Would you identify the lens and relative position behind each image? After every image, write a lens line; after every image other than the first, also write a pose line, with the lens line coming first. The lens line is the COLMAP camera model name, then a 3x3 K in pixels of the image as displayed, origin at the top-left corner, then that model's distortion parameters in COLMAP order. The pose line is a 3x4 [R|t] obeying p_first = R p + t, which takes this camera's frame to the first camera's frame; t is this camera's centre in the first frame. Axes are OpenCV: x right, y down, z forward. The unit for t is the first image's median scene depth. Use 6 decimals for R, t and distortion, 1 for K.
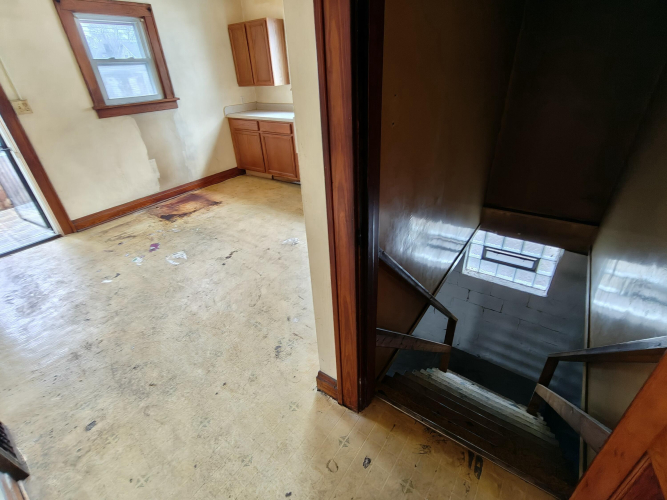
lens RADIAL K [[314.7, 0, 331.6], [0, 314.7, 247.0], [0, 0, 1]] dist [-0.000606, 0.003359]
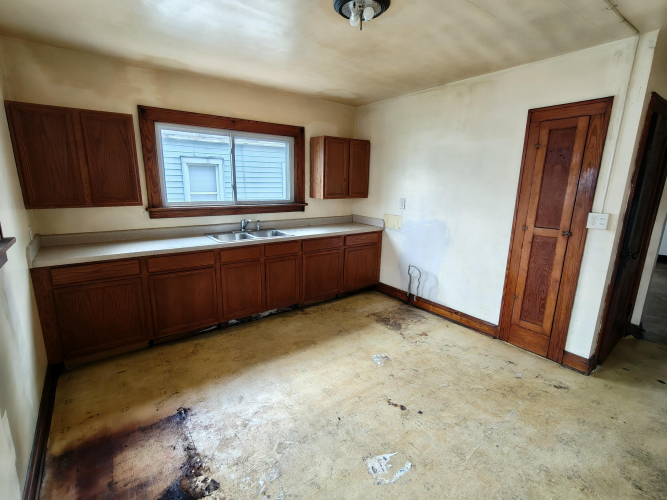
lens RADIAL K [[314.7, 0, 330.6], [0, 314.7, 248.9], [0, 0, 1]] dist [-0.000606, 0.003359]
pose [[0.307571, -0.153923, 0.938993, -0.839076], [0.444547, 0.895755, 0.001222, -0.315036], [-0.841295, 0.417051, 0.343934, 0.589918]]
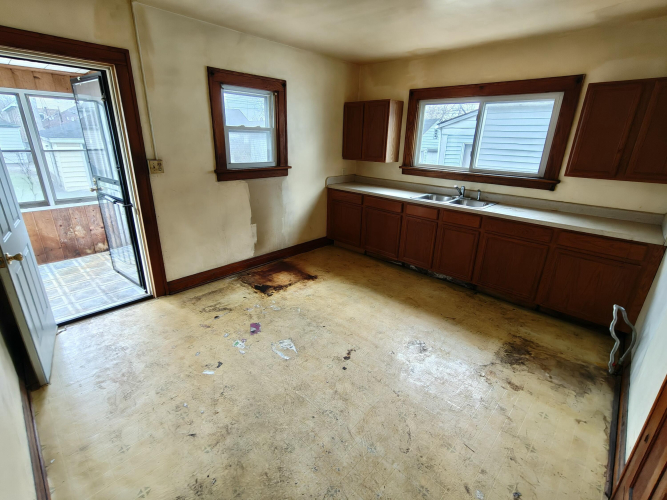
lens RADIAL K [[314.7, 0, 334.2], [0, 314.7, 248.6], [0, 0, 1]] dist [-0.000606, 0.003359]
pose [[0.988190, 0.114514, -0.101819, -0.251940], [-0.131130, 0.975751, -0.175255, -0.079535], [0.079281, 0.186536, 0.979244, 0.113407]]
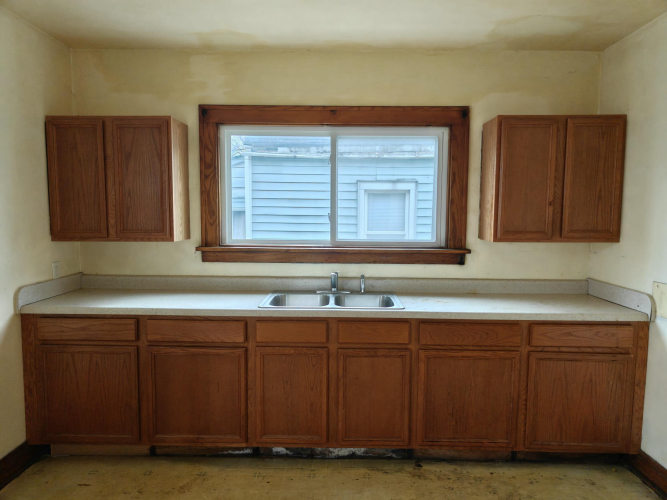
lens RADIAL K [[464.8, 0, 336.9], [0, 464.8, 252.0], [0, 0, 1]] dist [0.013749, -0.003007]
pose [[0.818918, 0.005778, 0.573882, -0.453663], [0.245047, 0.900696, -0.358745, -0.244904], [-0.518966, 0.434411, 0.736181, 0.477352]]
